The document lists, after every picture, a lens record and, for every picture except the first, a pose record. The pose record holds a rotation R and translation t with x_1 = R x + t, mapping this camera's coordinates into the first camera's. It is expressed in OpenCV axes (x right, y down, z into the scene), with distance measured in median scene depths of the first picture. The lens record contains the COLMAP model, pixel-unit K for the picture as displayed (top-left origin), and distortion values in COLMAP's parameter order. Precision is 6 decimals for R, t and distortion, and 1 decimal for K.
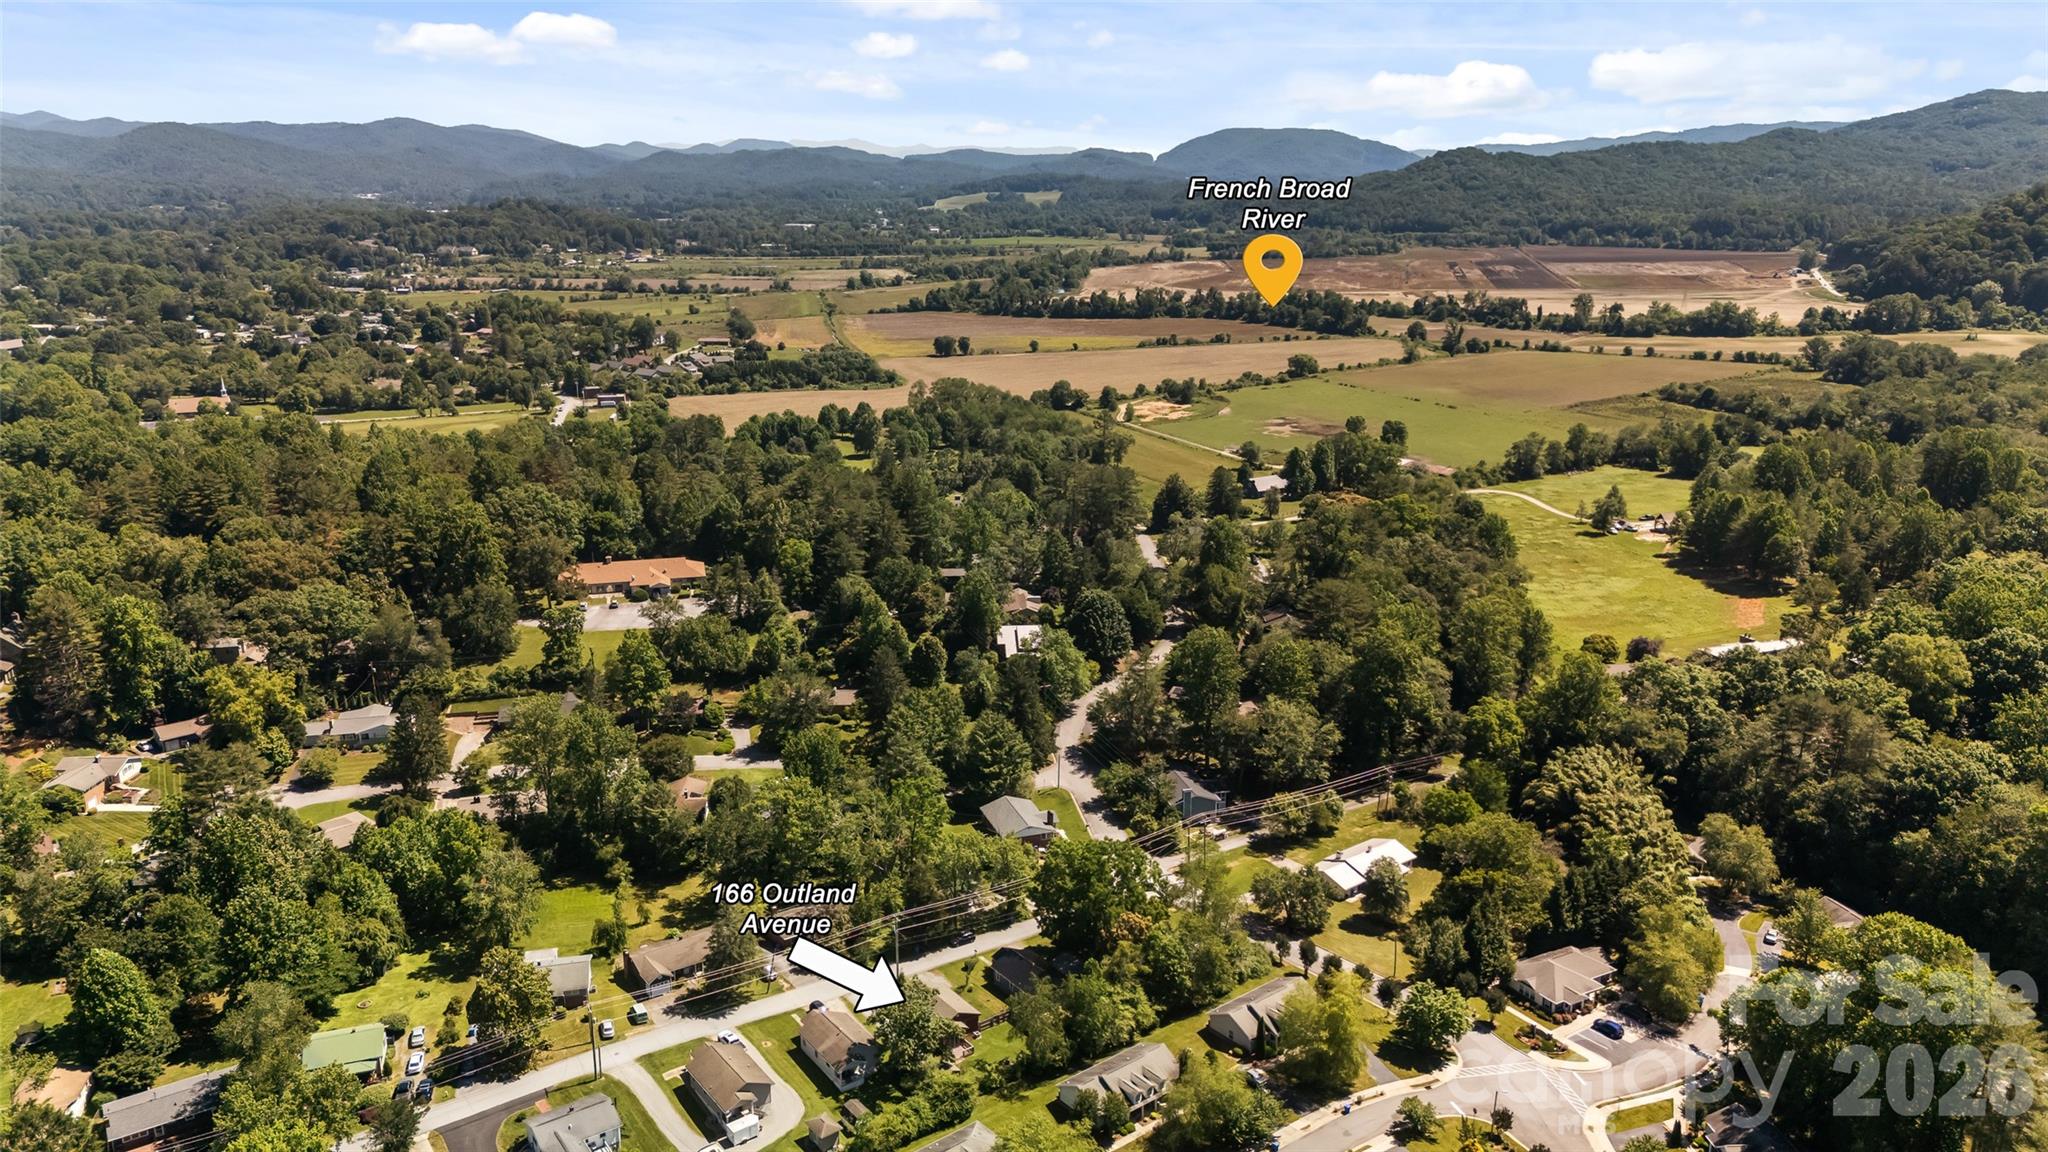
lens RADIAL K [[1525.2, 0, 1024.0], [0, 1525.2, 576.0], [0, 0, 1]] dist [0.095701, -0.096494]
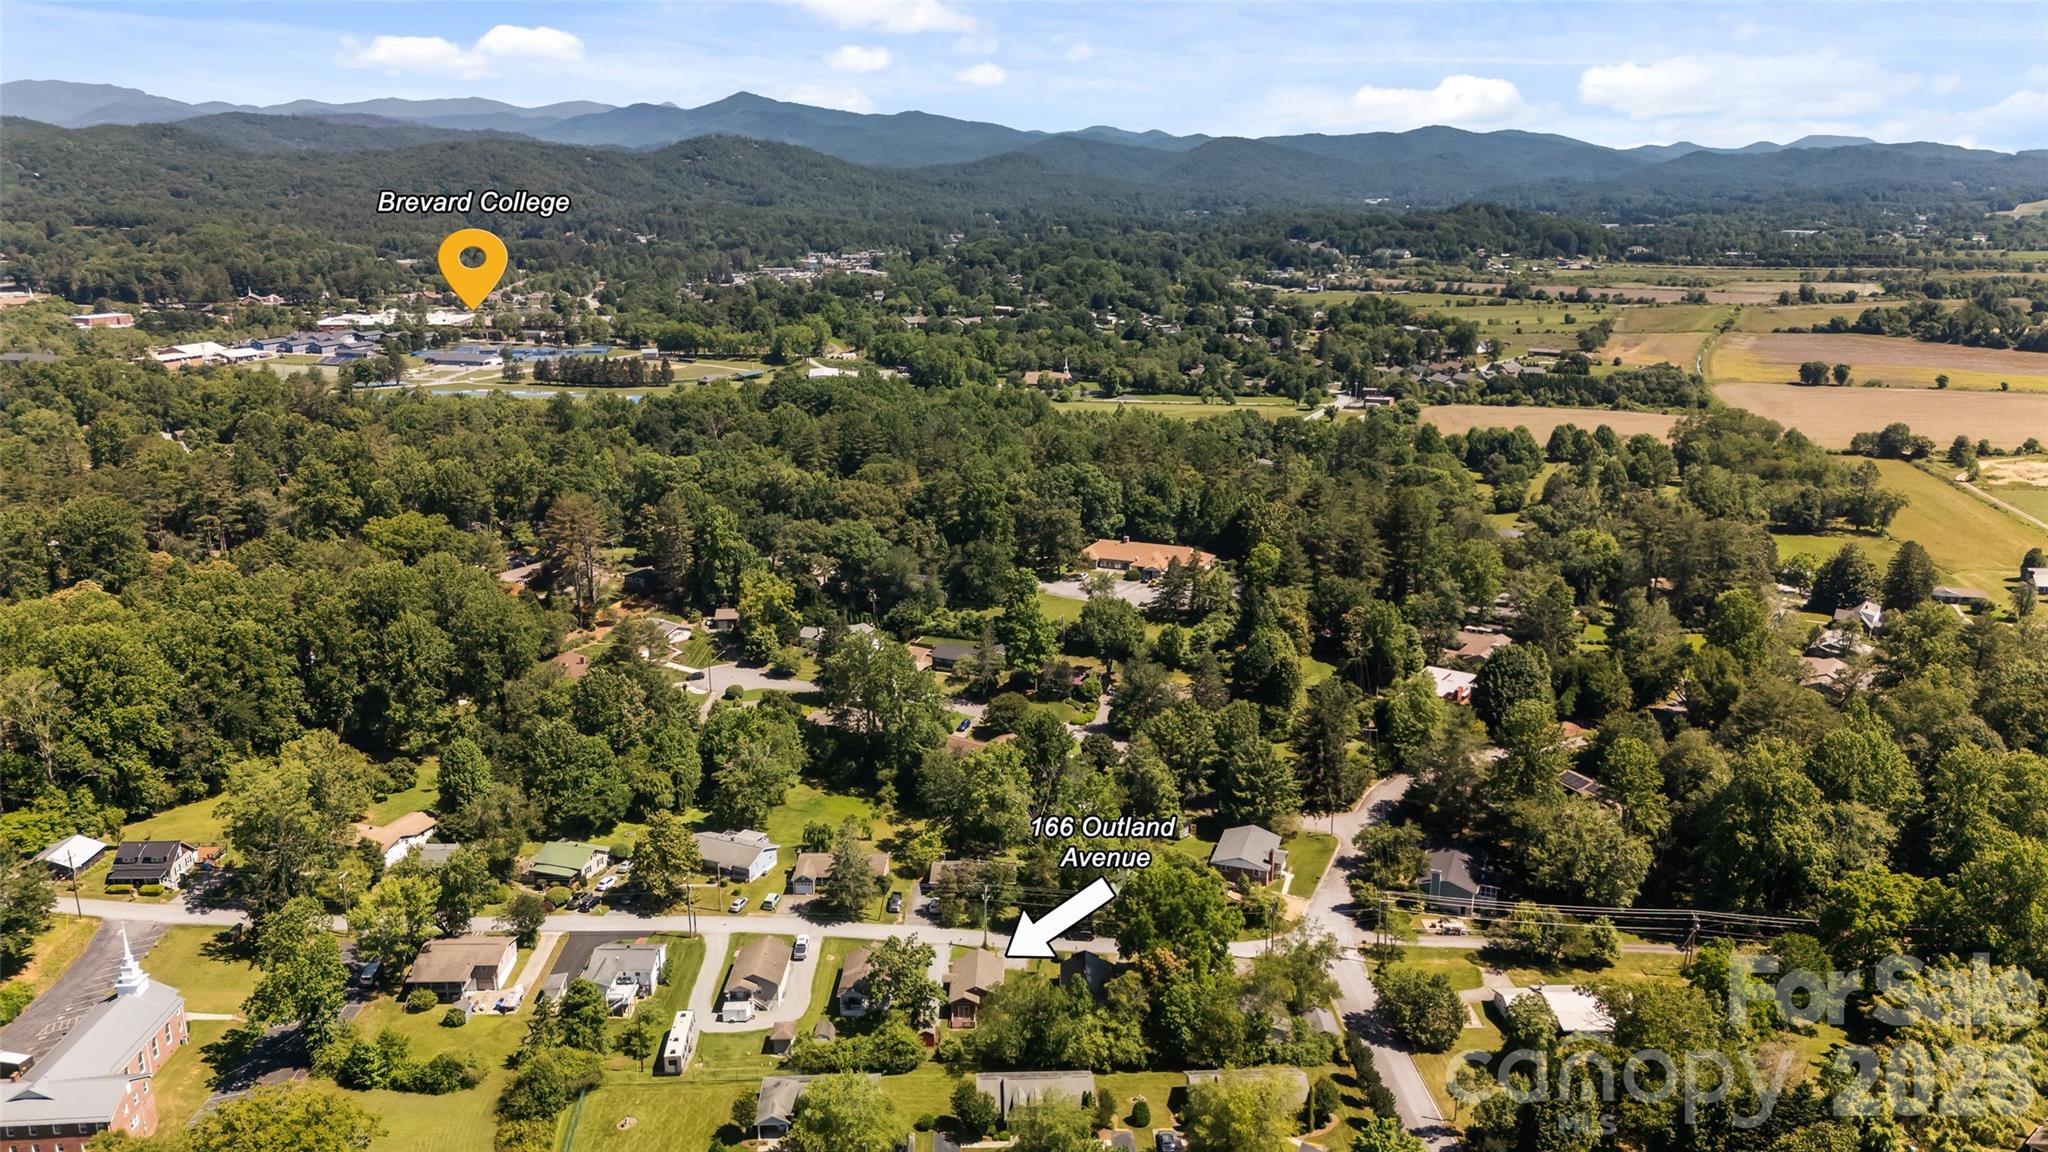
lens RADIAL K [[1525.2, 0, 1024.0], [0, 1525.2, 576.0], [0, 0, 1]] dist [0.095701, -0.096494]
pose [[0.790591, 0.156282, -0.592066, 0.129133], [-0.157592, 0.986243, 0.049896, -0.011272], [0.591719, 0.053858, 0.804344, 0.038060]]
